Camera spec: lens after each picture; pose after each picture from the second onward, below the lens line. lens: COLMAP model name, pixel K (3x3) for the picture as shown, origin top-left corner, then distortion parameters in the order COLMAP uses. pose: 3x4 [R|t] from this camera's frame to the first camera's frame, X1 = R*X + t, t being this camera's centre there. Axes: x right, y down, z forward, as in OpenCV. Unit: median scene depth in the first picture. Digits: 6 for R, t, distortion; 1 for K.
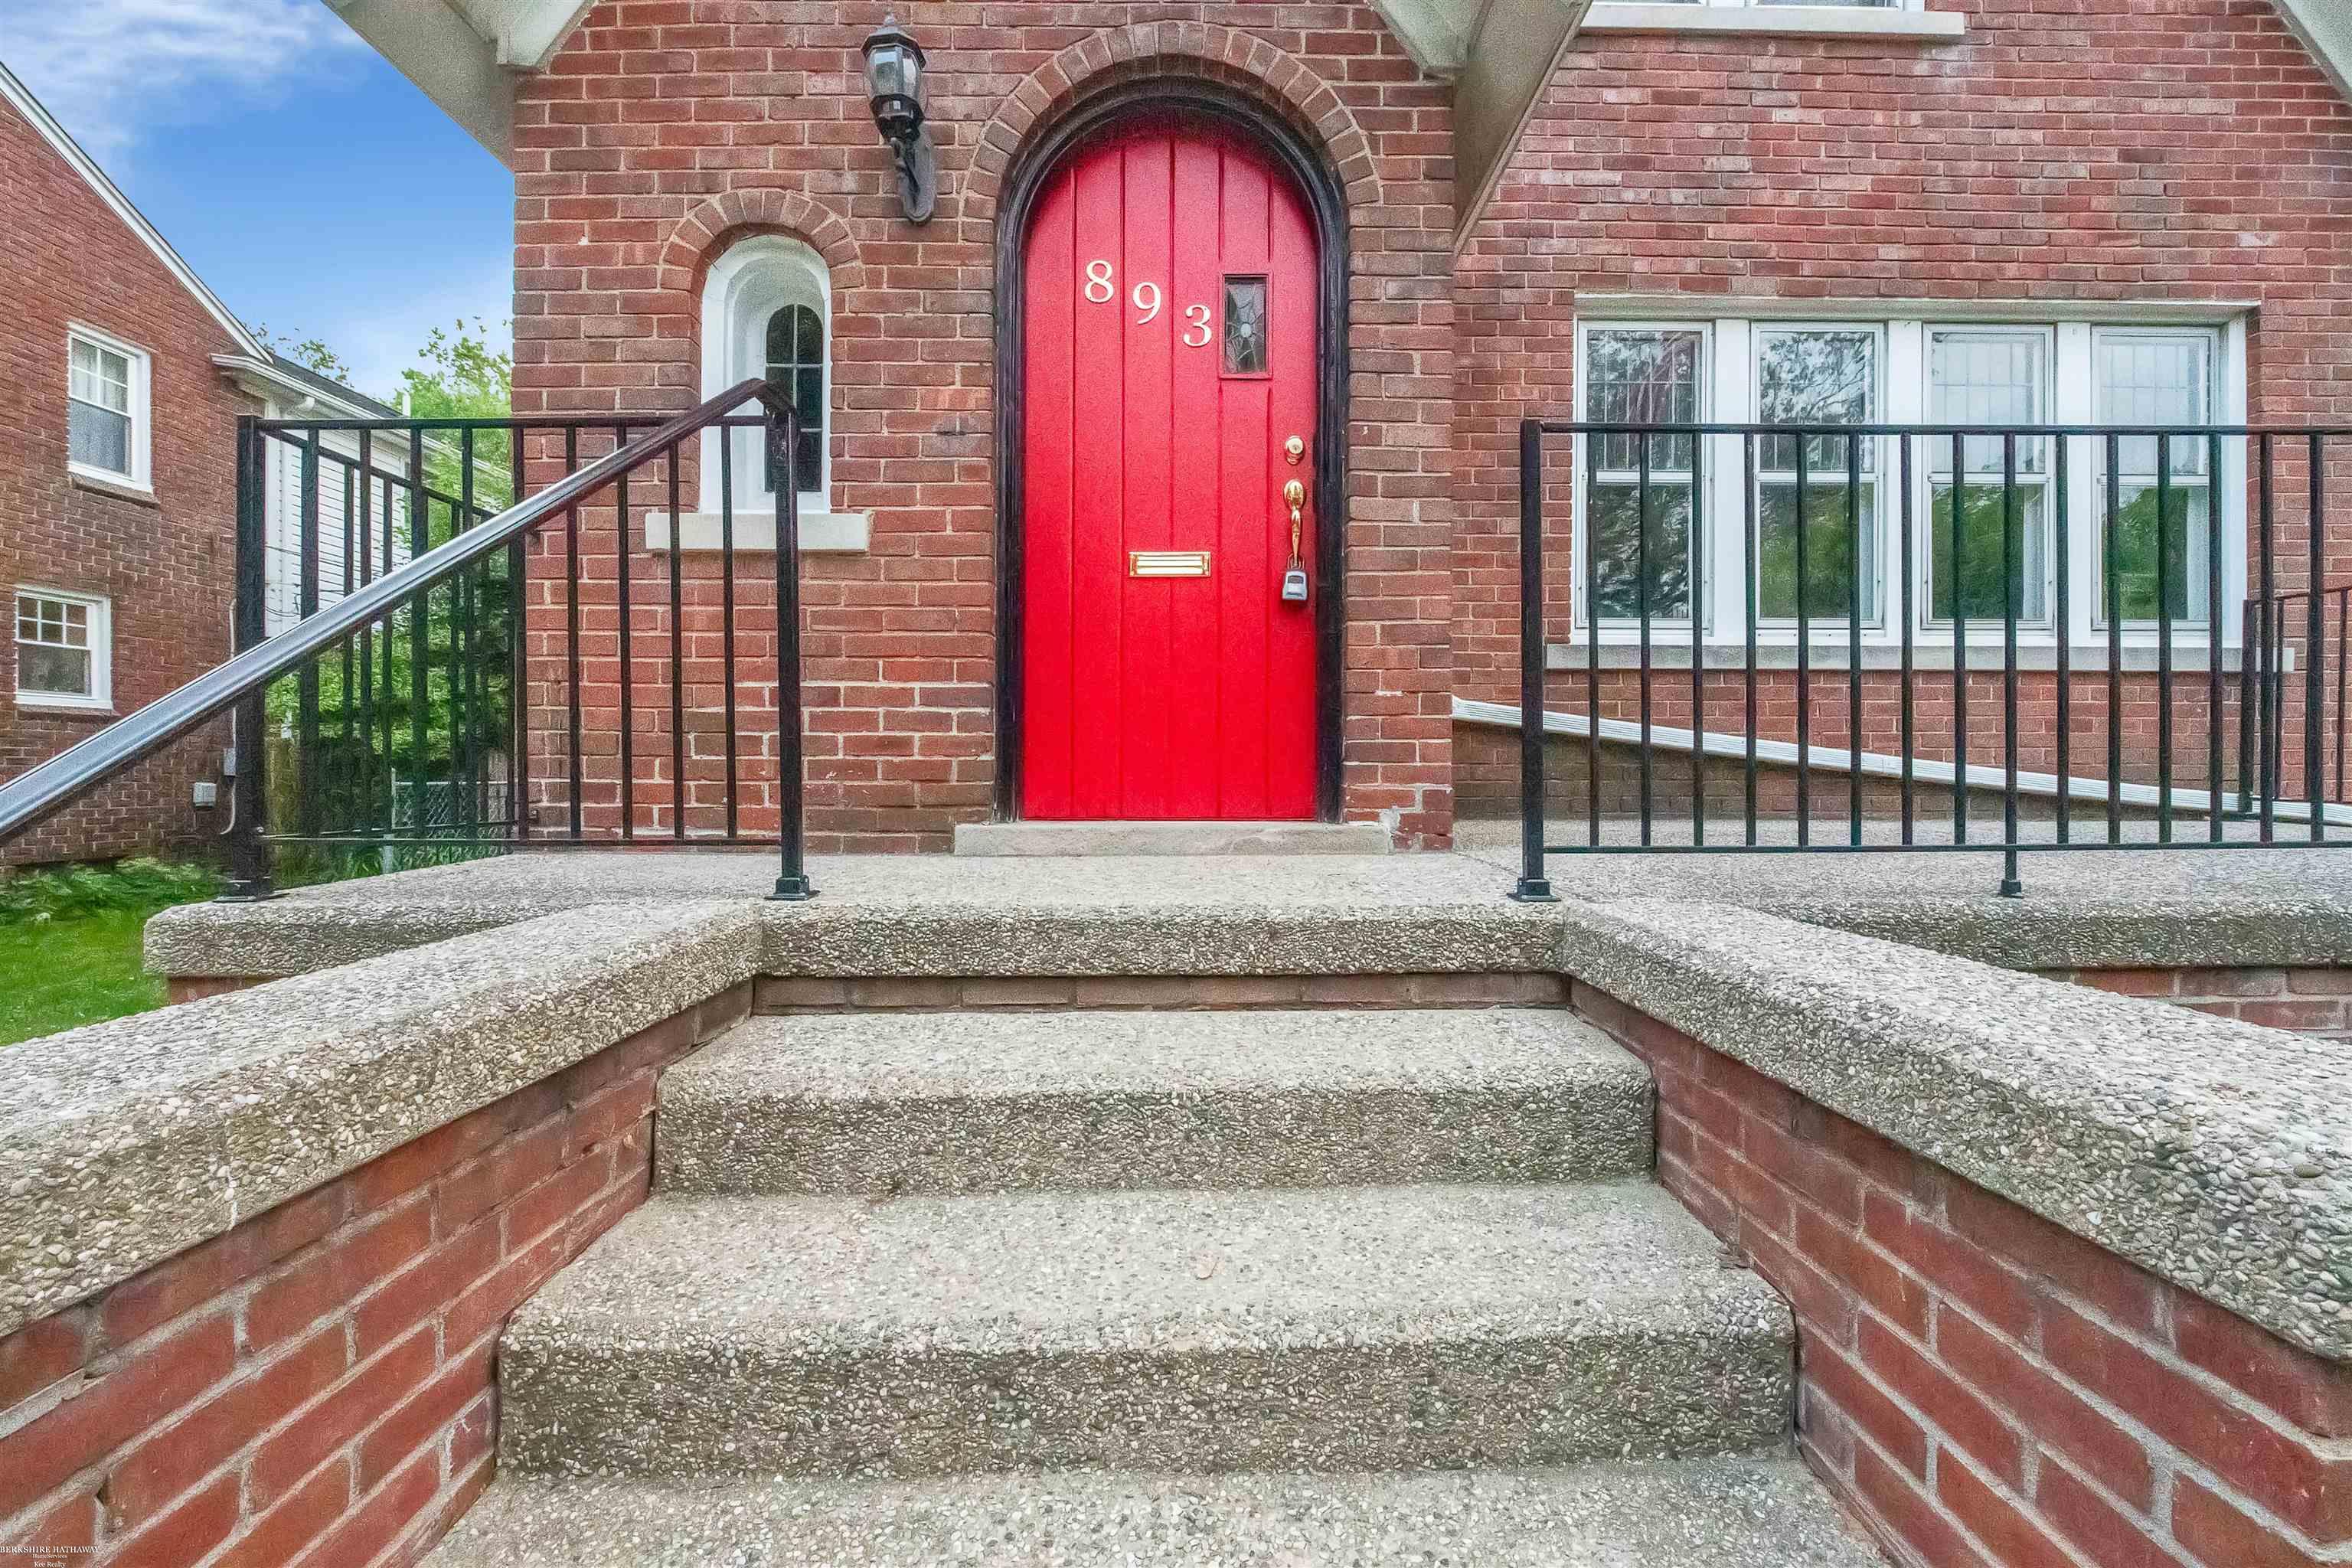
lens RADIAL K [[904.4, 0, 1177.2], [0, 904.4, 784.5], [0, 0, 1]] dist [-0.000313, -0.000049]
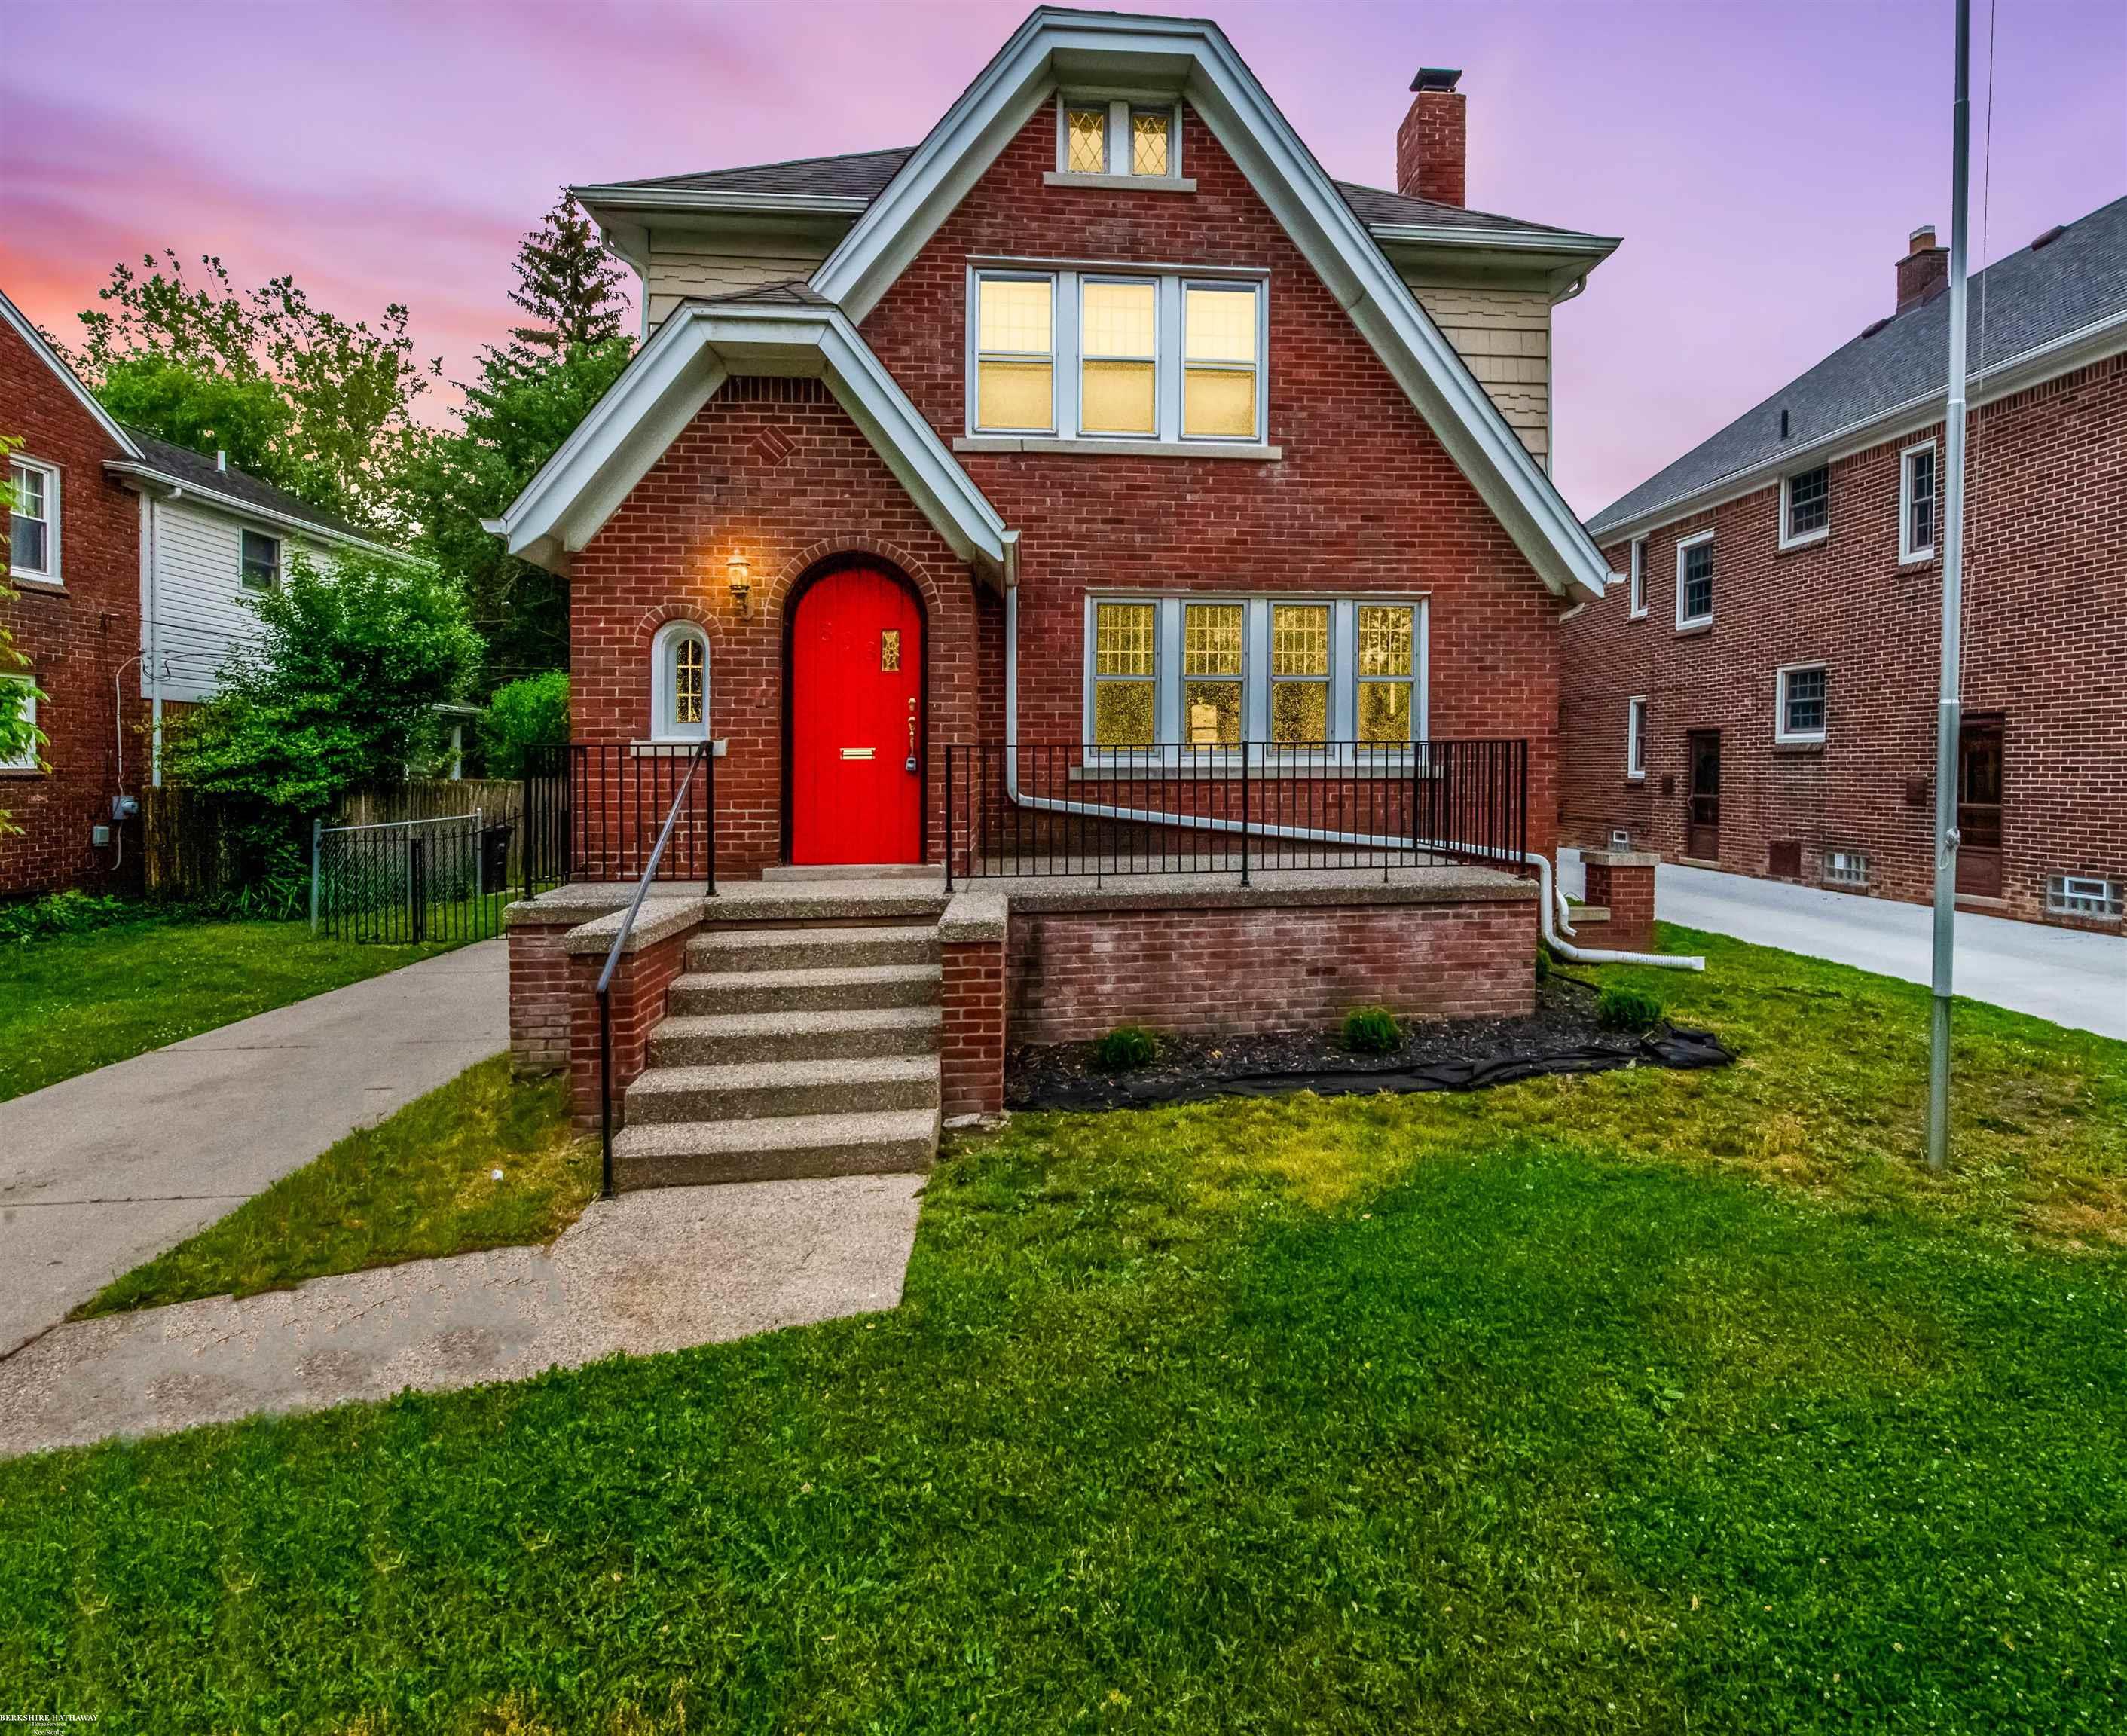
lens RADIAL K [[1032.4, 0, 1118.1], [0, 1032.4, 765.8], [0, 0, 1]] dist [0.001413, 0.000381]
pose [[0.994651, -0.006104, 0.103110, 0.408801], [0.008107, 0.999786, -0.019016, -0.166797], [-0.102972, 0.019750, 0.994488, -1.819421]]
